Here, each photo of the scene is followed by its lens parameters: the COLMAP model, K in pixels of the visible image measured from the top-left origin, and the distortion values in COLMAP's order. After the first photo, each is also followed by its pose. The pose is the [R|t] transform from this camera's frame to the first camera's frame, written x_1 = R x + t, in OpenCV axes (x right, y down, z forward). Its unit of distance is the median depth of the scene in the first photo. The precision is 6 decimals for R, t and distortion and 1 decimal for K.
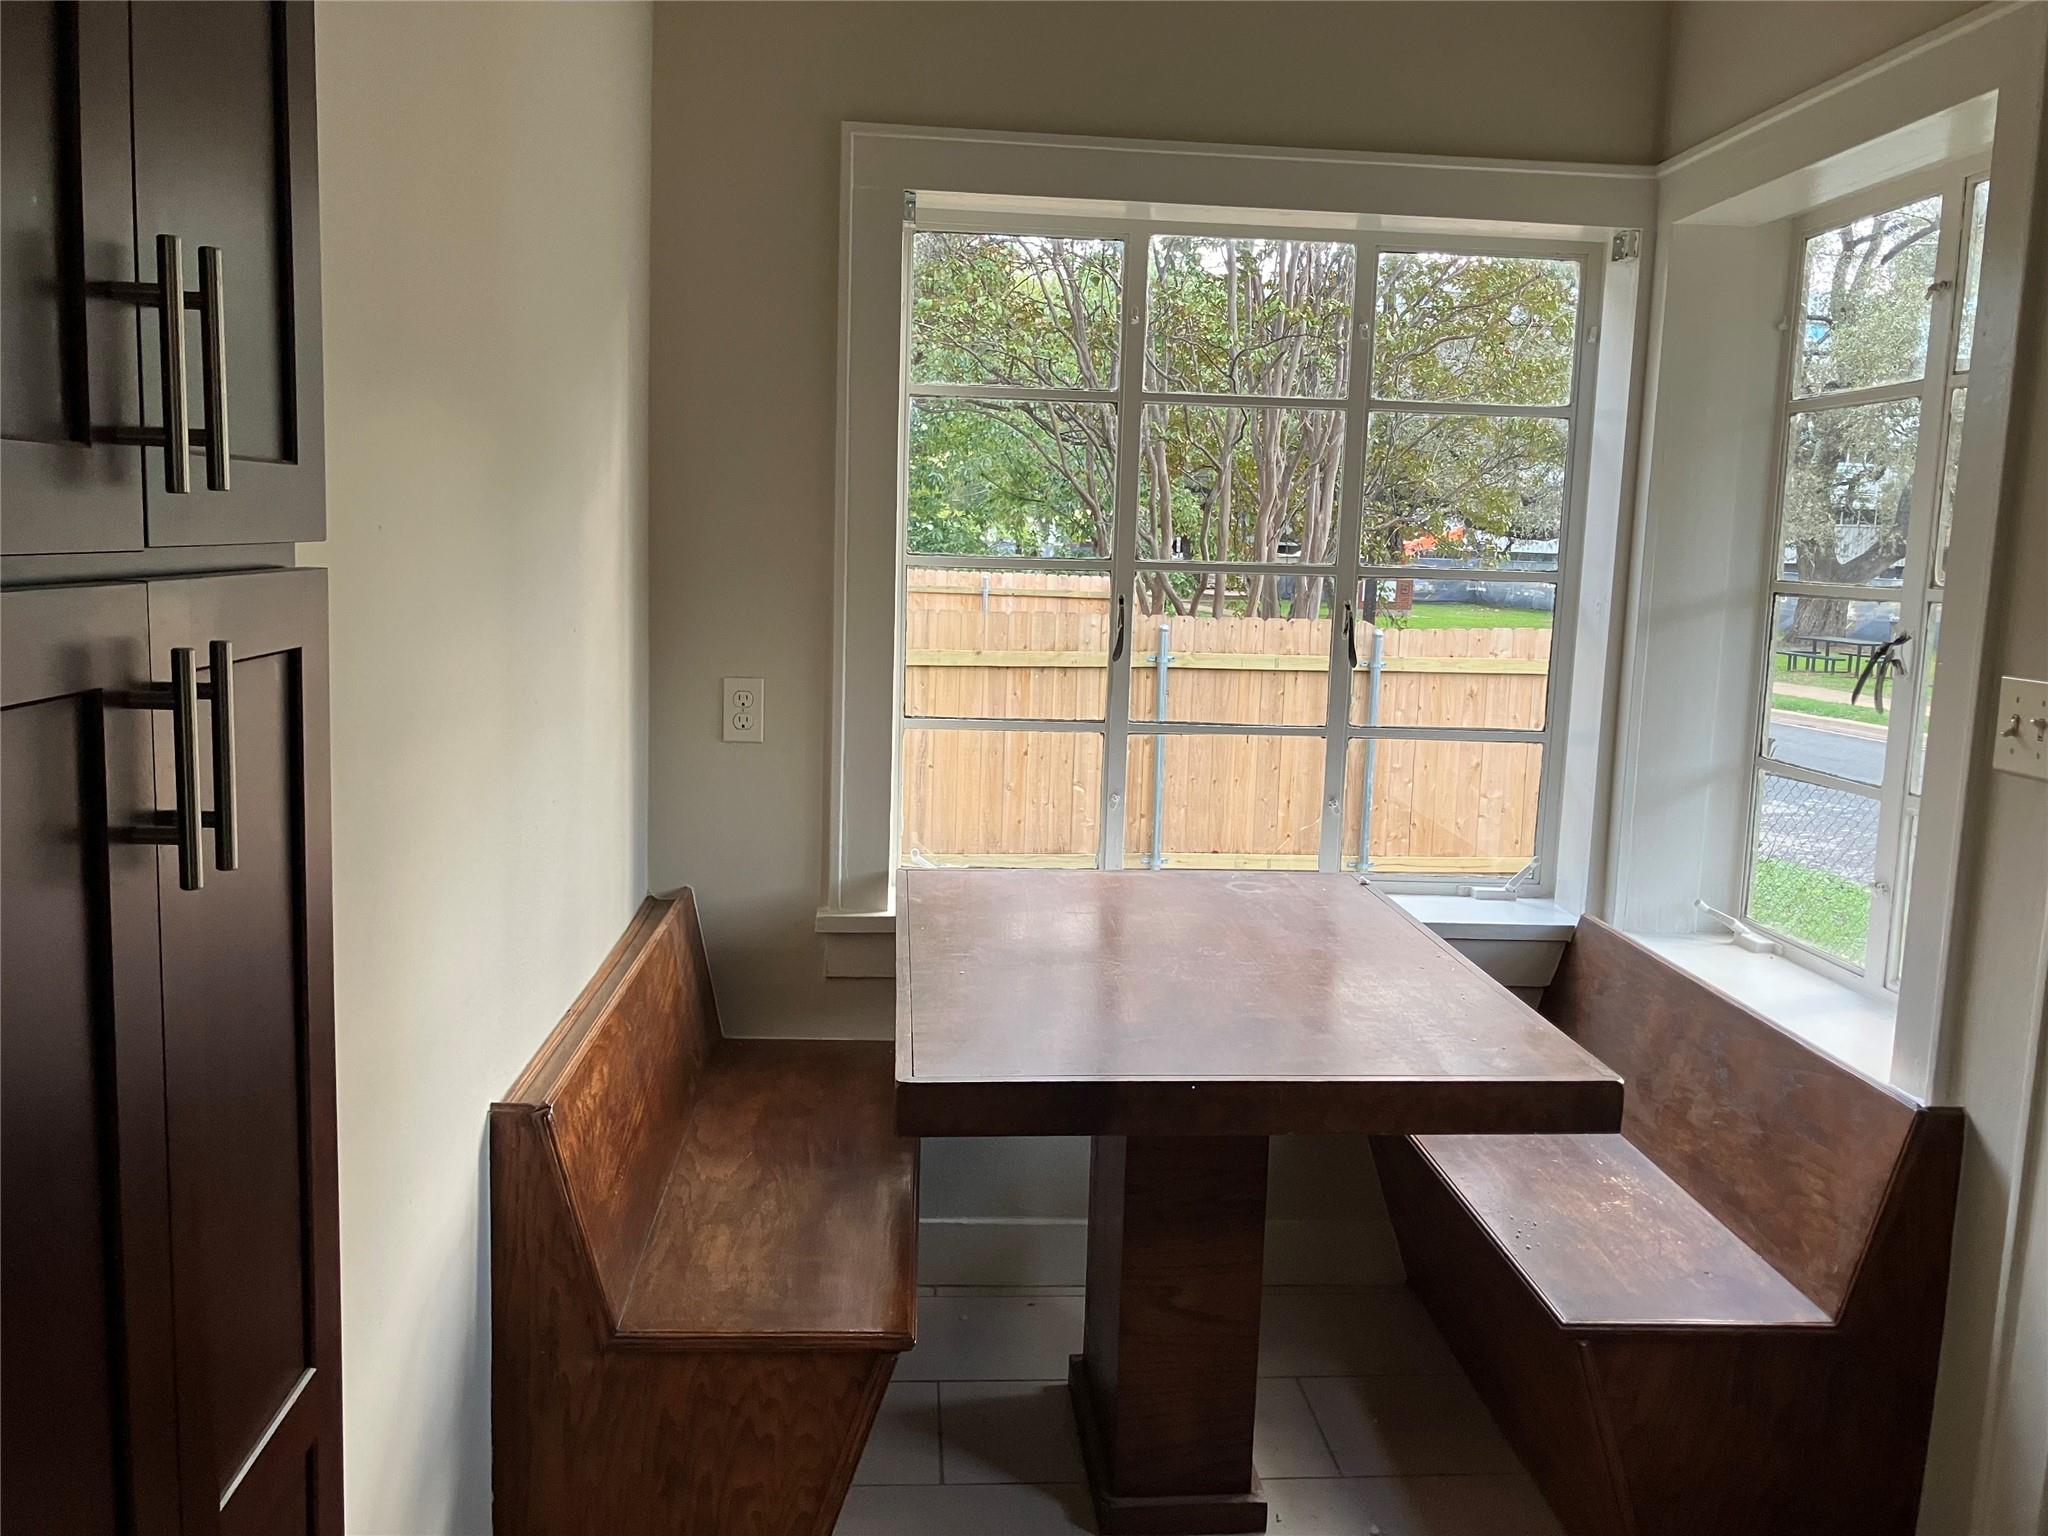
lens RADIAL K [[1692.8, 0, 1038.2], [0, 1692.8, 764.5], [0, 0, 1]] dist [-0.000473, -0.009732]
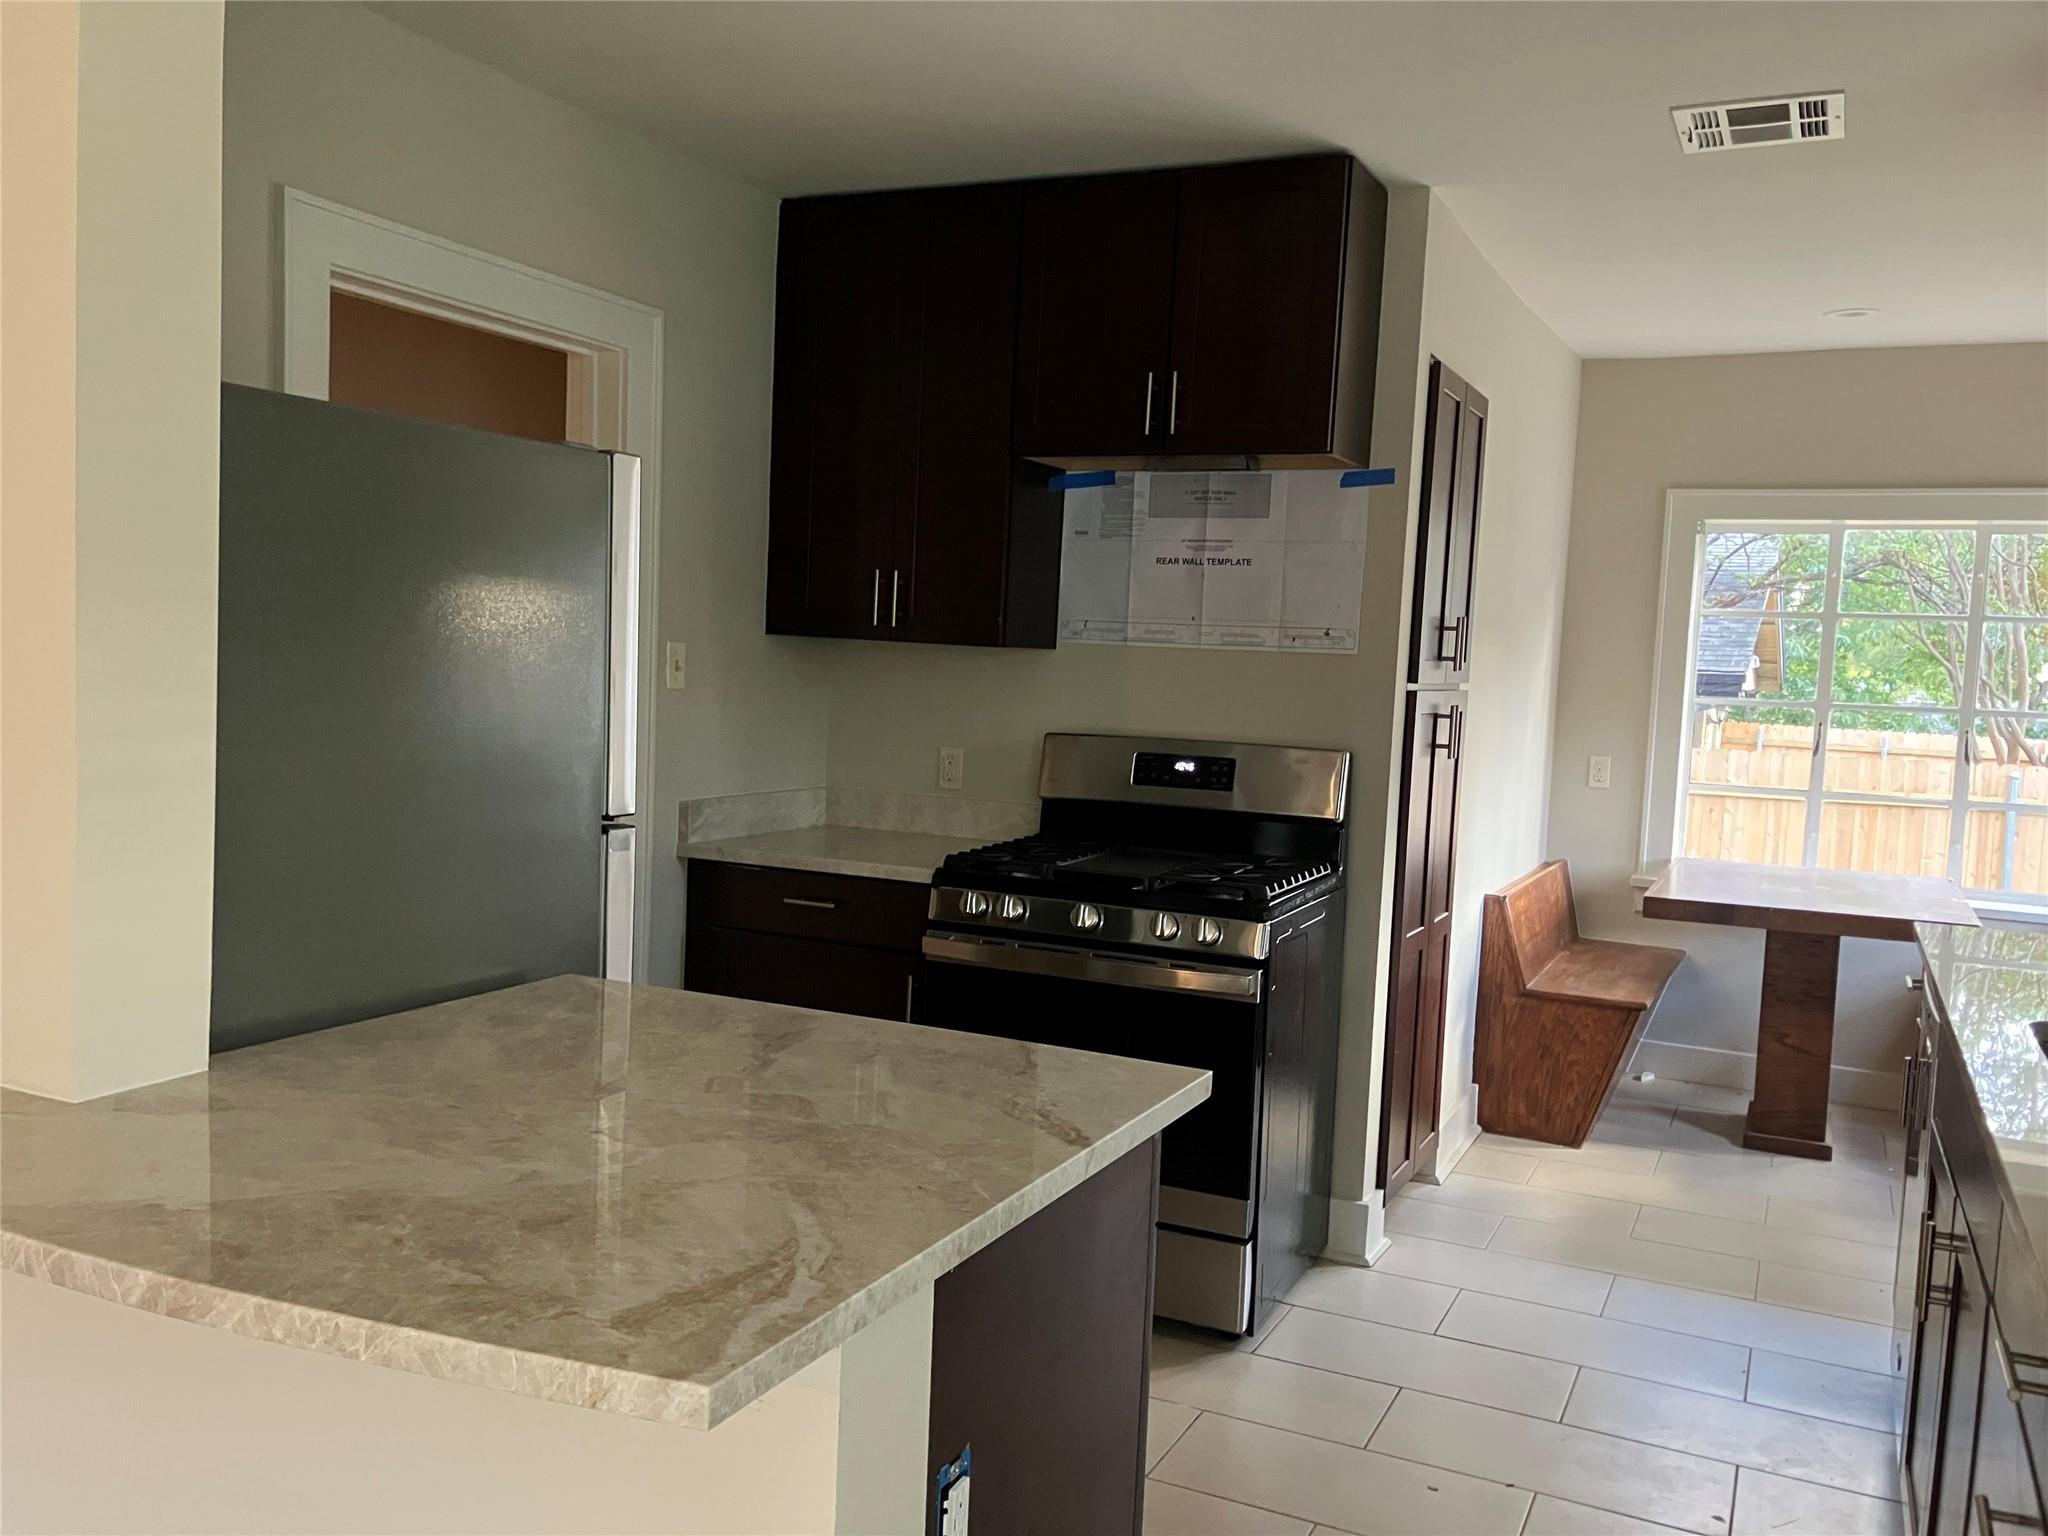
lens RADIAL K [[1687.6, 0, 1017.4], [0, 1687.6, 770.5], [0, 0, 1]] dist [0.021090, -0.011729]
pose [[0.864036, 0.041015, -0.501757, 0.249750], [-0.084506, 0.994350, -0.064241, 0.162136], [0.496287, 0.097908, 0.862620, -1.135891]]
